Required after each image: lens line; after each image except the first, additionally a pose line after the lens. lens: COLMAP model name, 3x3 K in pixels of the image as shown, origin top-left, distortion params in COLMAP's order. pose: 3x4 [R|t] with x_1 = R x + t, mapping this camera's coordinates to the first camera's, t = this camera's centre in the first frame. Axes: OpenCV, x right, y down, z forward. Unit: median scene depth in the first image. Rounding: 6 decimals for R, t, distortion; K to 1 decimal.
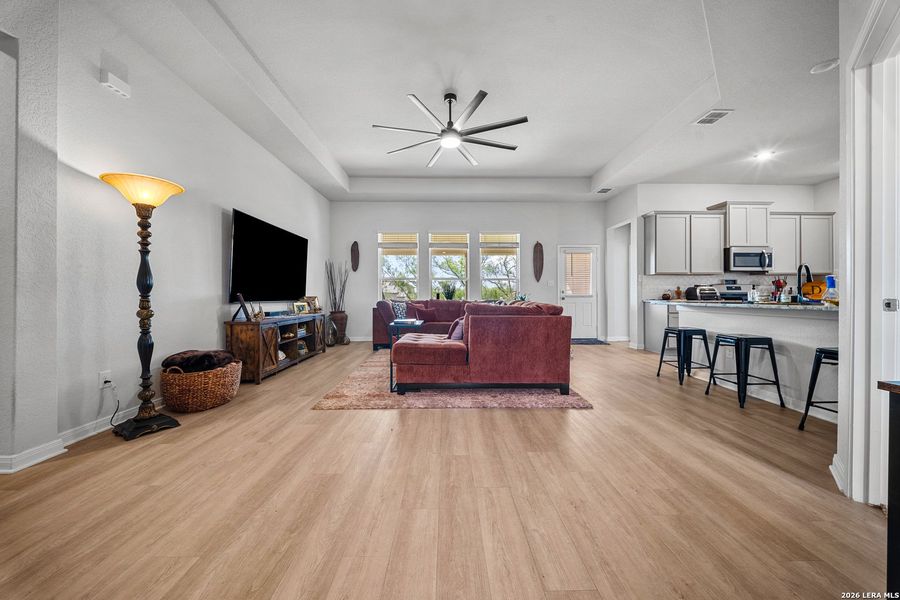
lens RADIAL K [[318.3, 0, 442.1], [0, 318.3, 297.1], [0, 0, 1]] dist [-0.003238, -0.001340]
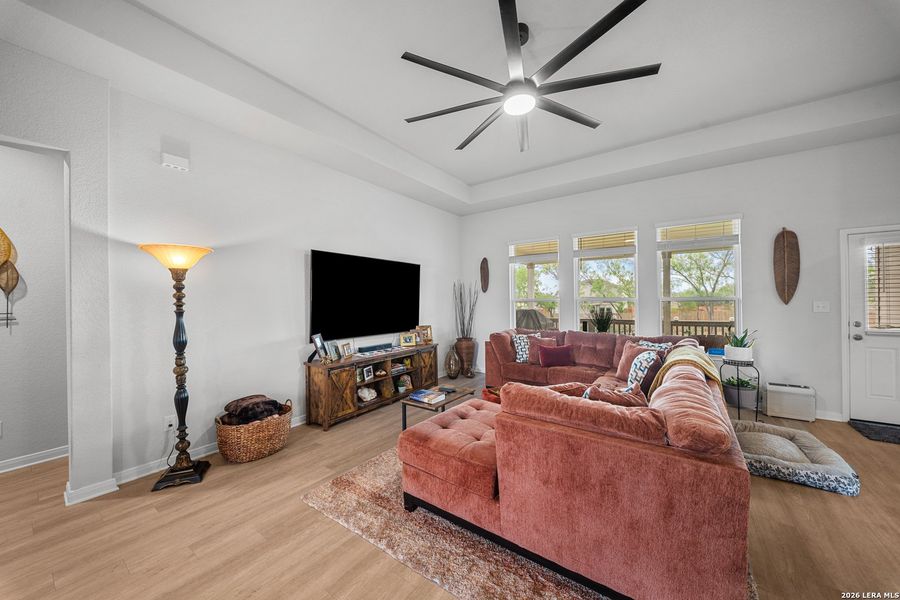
lens RADIAL K [[318.3, 0, 451.3], [0, 318.3, 301.5], [0, 0, 1]] dist [-0.003238, -0.001340]
pose [[0.812645, -0.007012, -0.582717, 0.293618], [0.013038, 0.999896, 0.006151, -0.117022], [0.582613, -0.012597, 0.812652, 0.447193]]
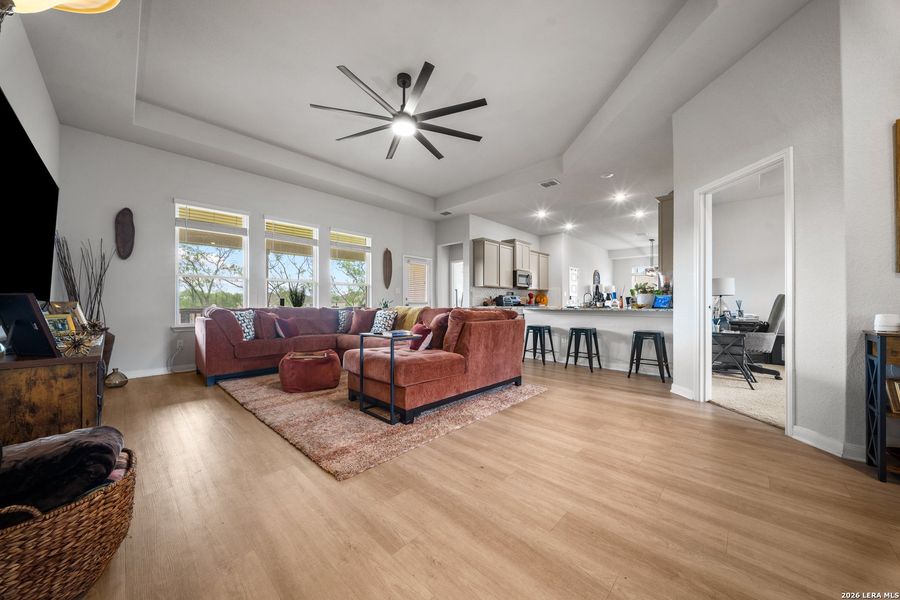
lens RADIAL K [[318.3, 0, 447.1], [0, 318.3, 303.1], [0, 0, 1]] dist [-0.003238, -0.001340]
pose [[0.683455, 0.004223, 0.729981, -0.576138], [-0.003831, 0.999990, -0.002198, 0.000385], [-0.729983, -0.001294, 0.683464, 0.326543]]
